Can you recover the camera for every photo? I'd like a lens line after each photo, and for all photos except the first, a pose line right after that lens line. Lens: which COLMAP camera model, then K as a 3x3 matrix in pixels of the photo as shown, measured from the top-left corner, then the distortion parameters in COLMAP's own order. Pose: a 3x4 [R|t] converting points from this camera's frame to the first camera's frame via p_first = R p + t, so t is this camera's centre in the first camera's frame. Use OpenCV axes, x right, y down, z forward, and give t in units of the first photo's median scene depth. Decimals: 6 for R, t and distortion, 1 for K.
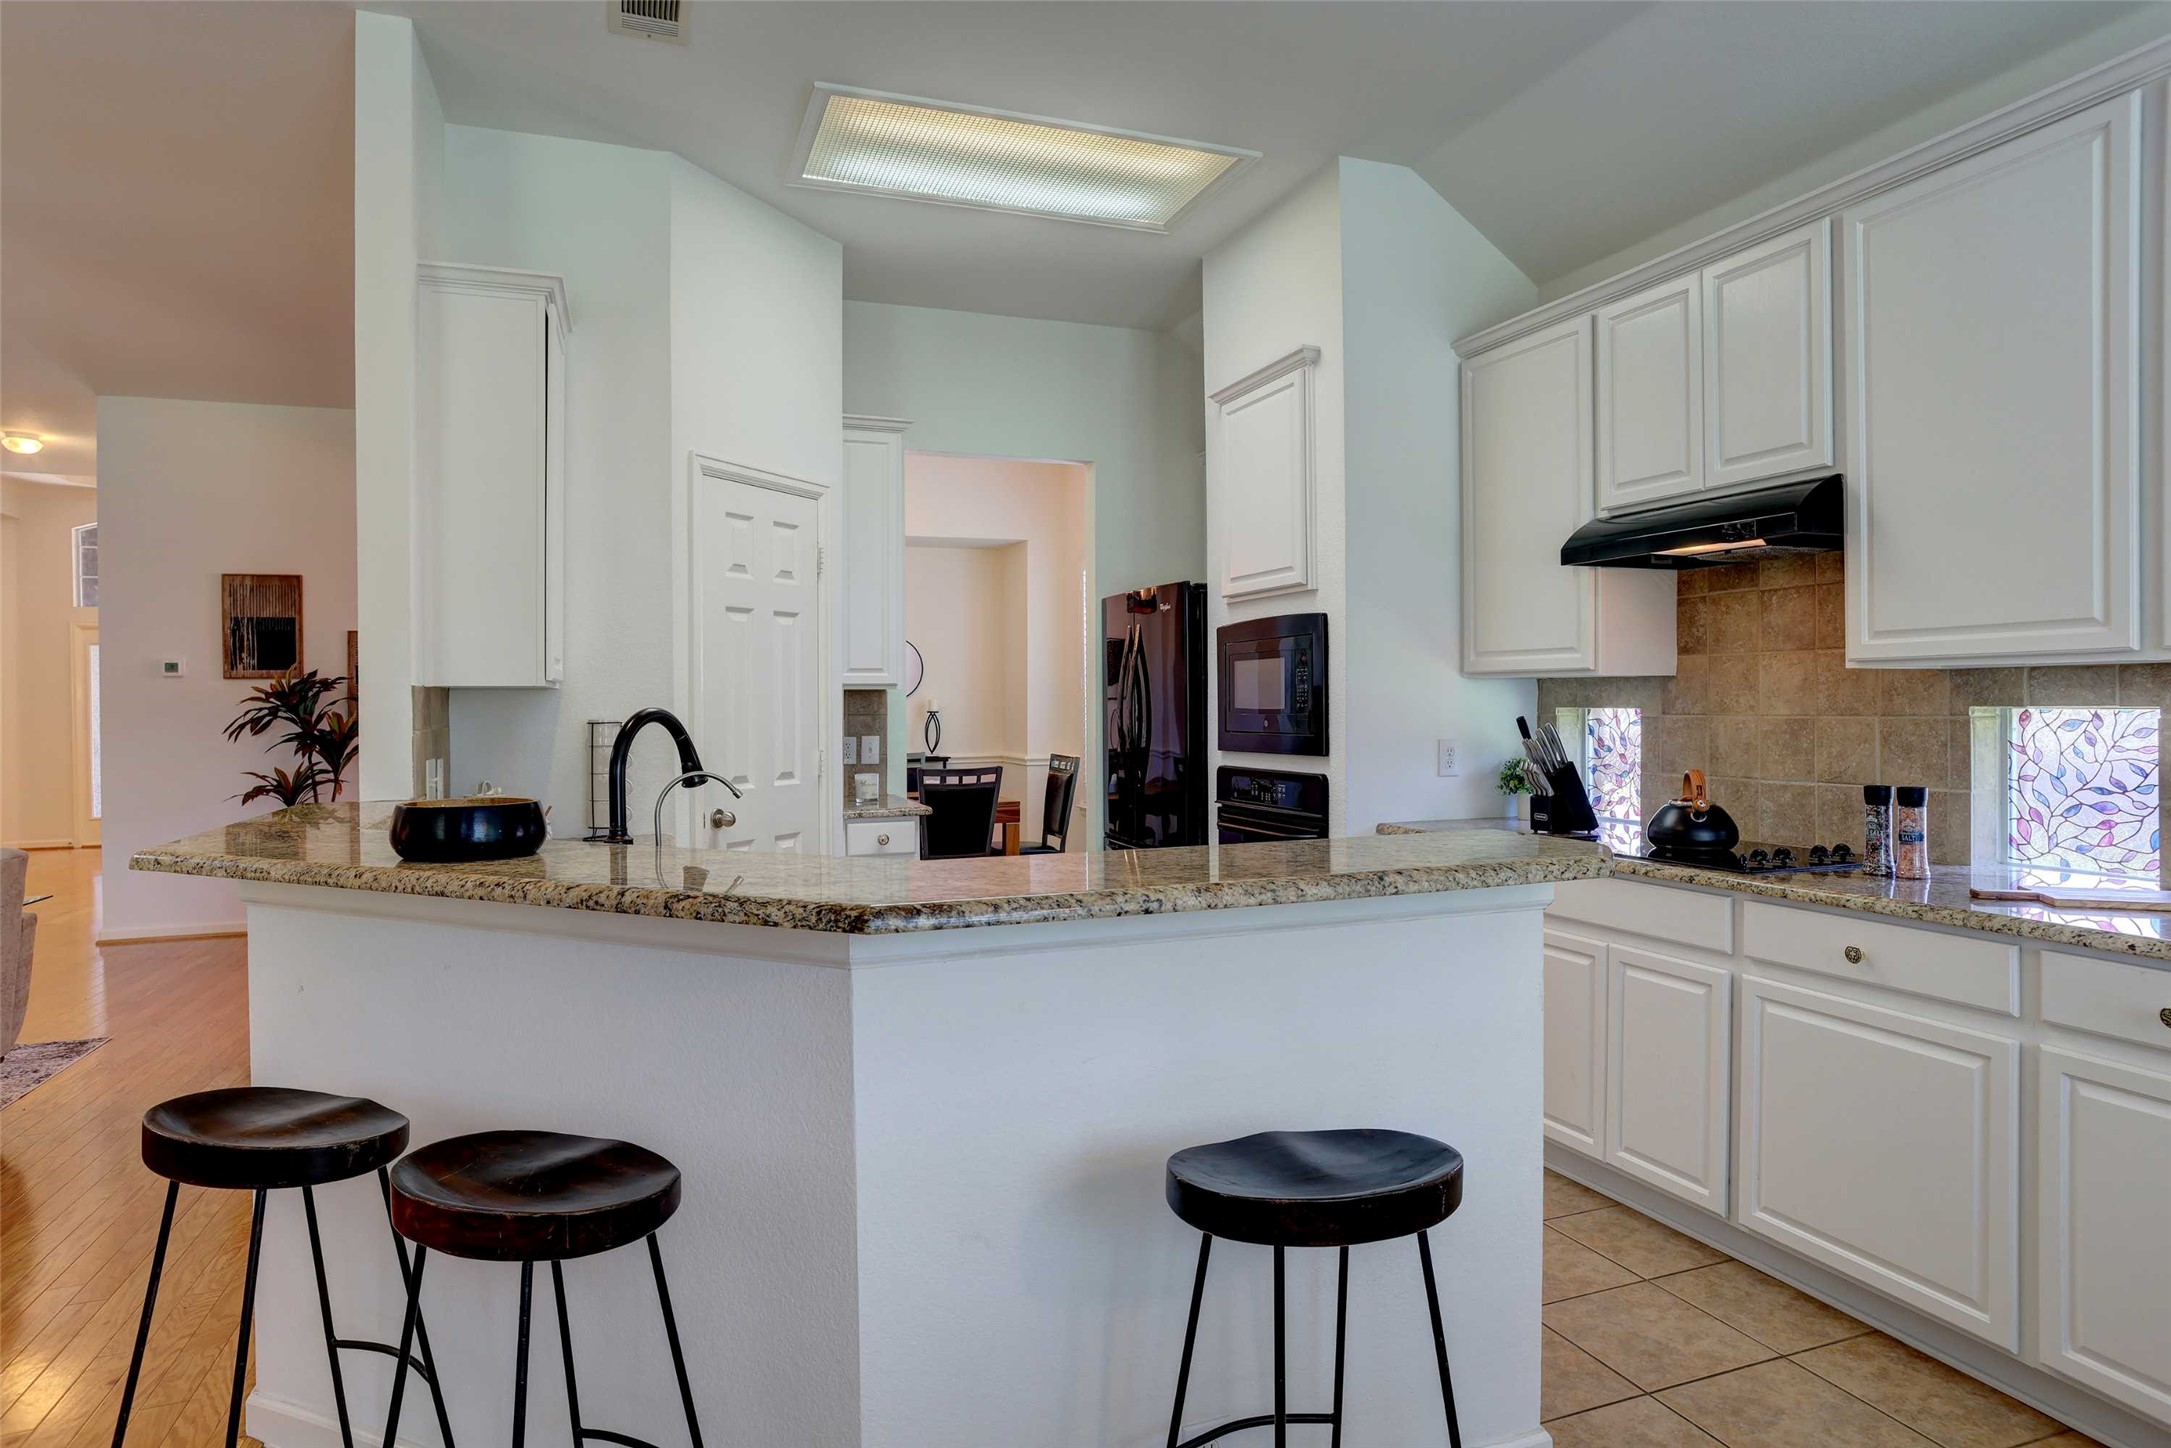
lens RADIAL K [[1272.6, 0, 1069.4], [0, 1272.6, 710.5], [0, 0, 1]] dist [-0.072833, 0.051208]
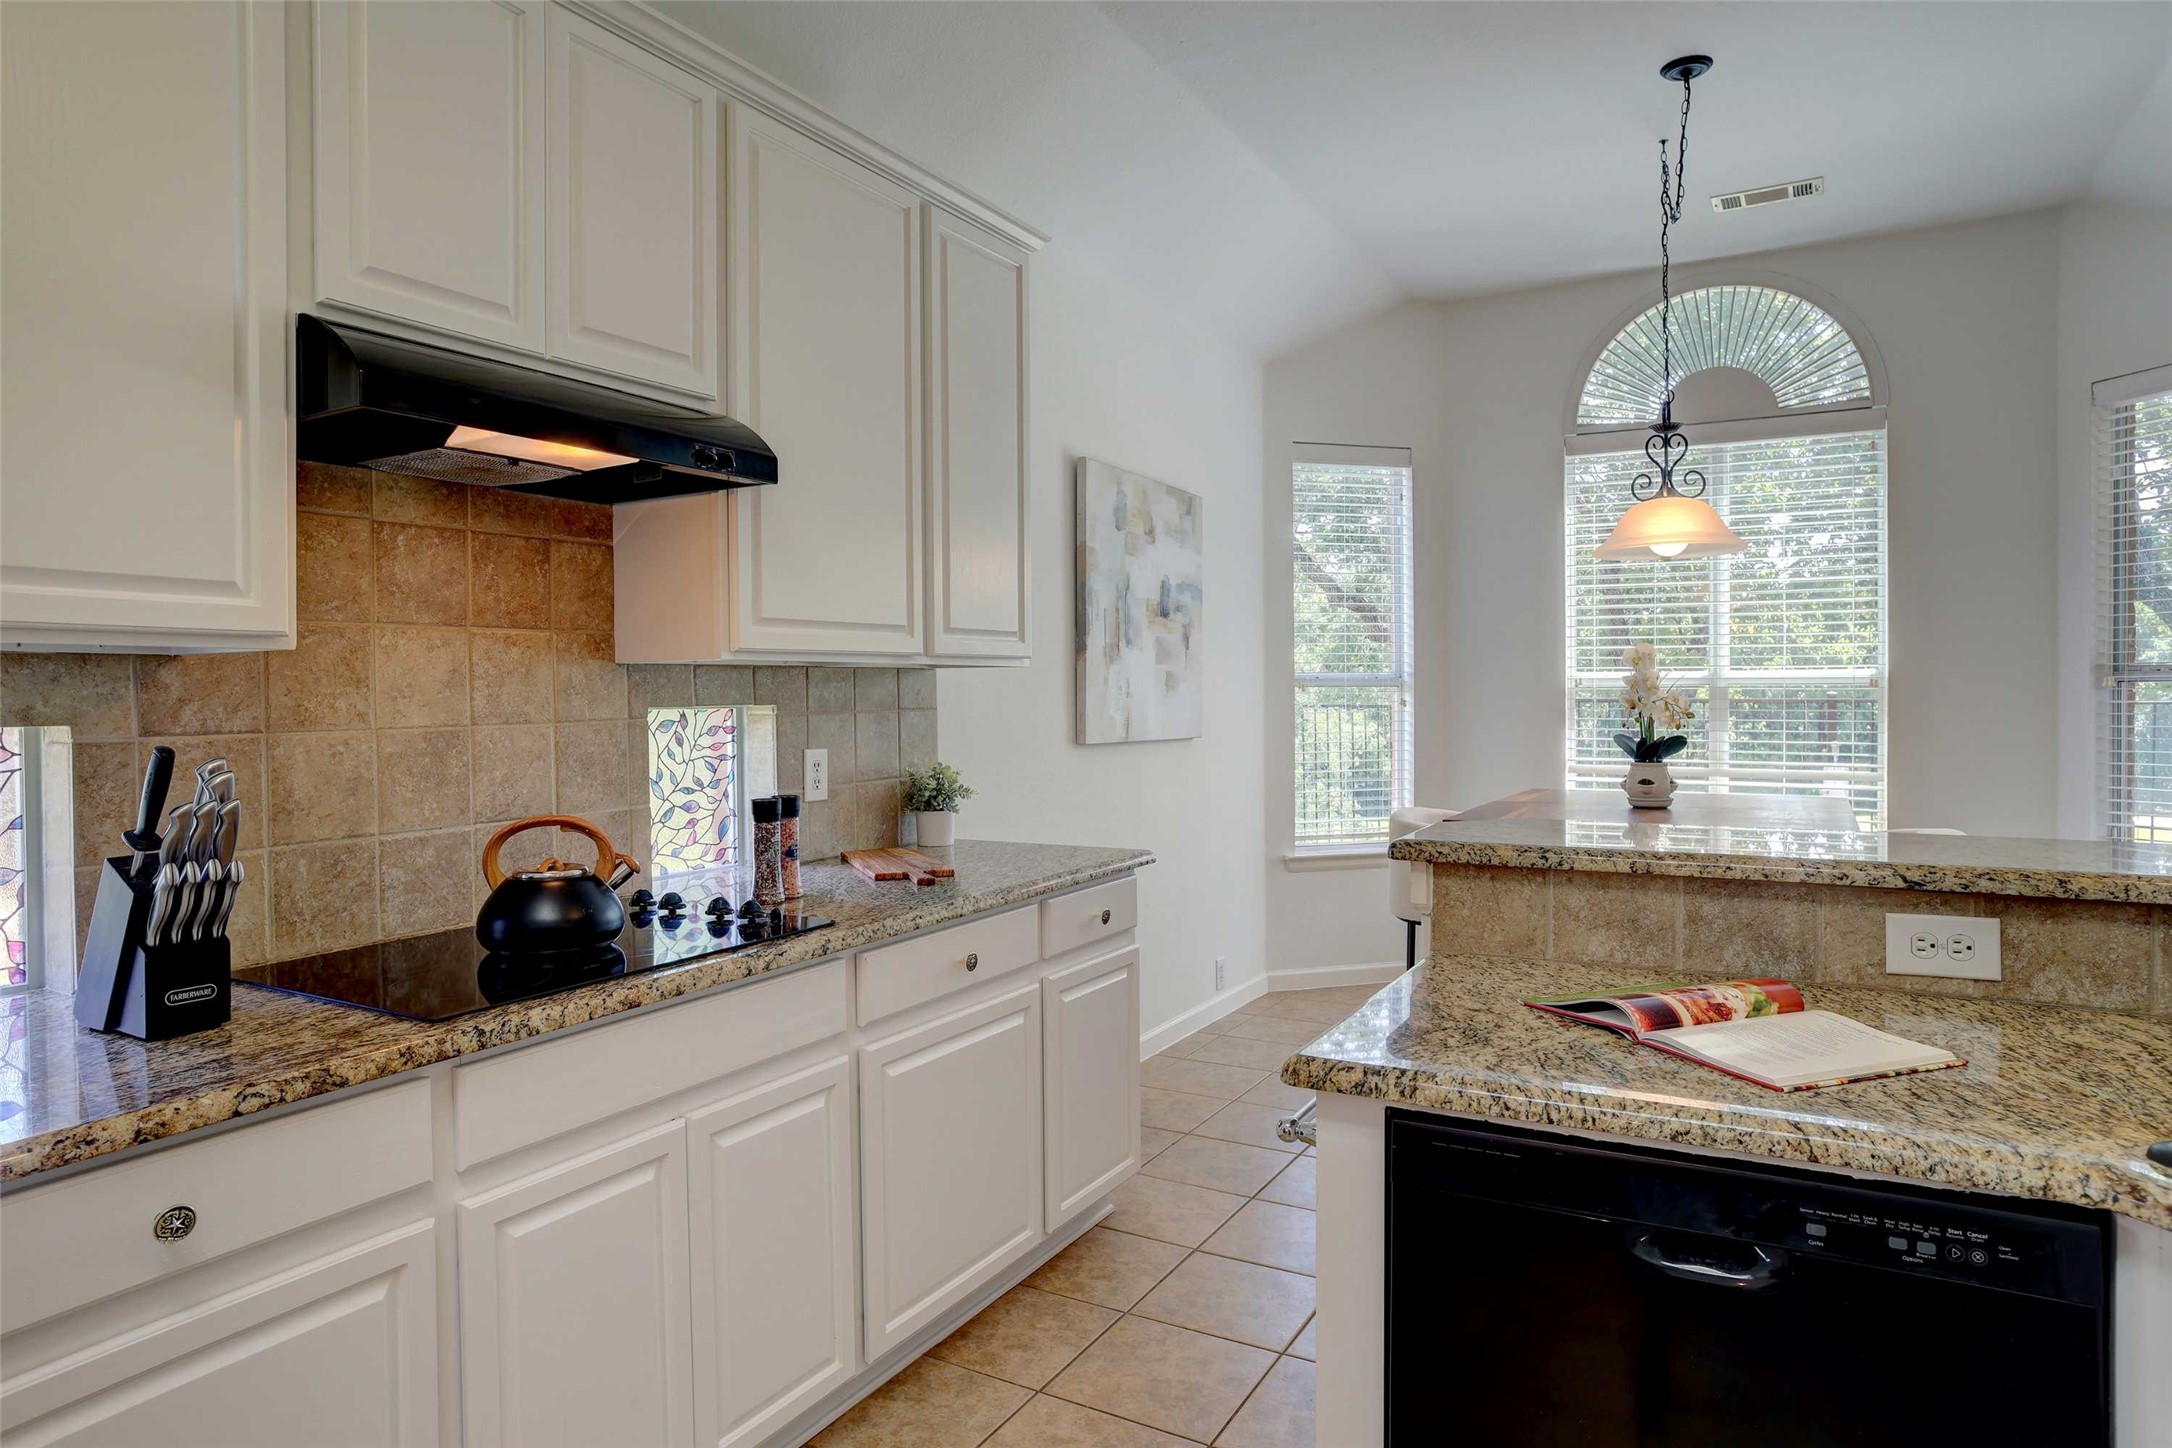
lens RADIAL K [[1273.2, 0, 1069.9], [0, 1273.2, 710.5], [0, 0, 1]] dist [-0.072833, 0.051208]
pose [[-0.644808, -0.000059, 0.764344, -0.146451], [0.018250, 0.999714, 0.015474, -0.009952], [-0.764126, 0.023927, -0.644623, 1.389033]]
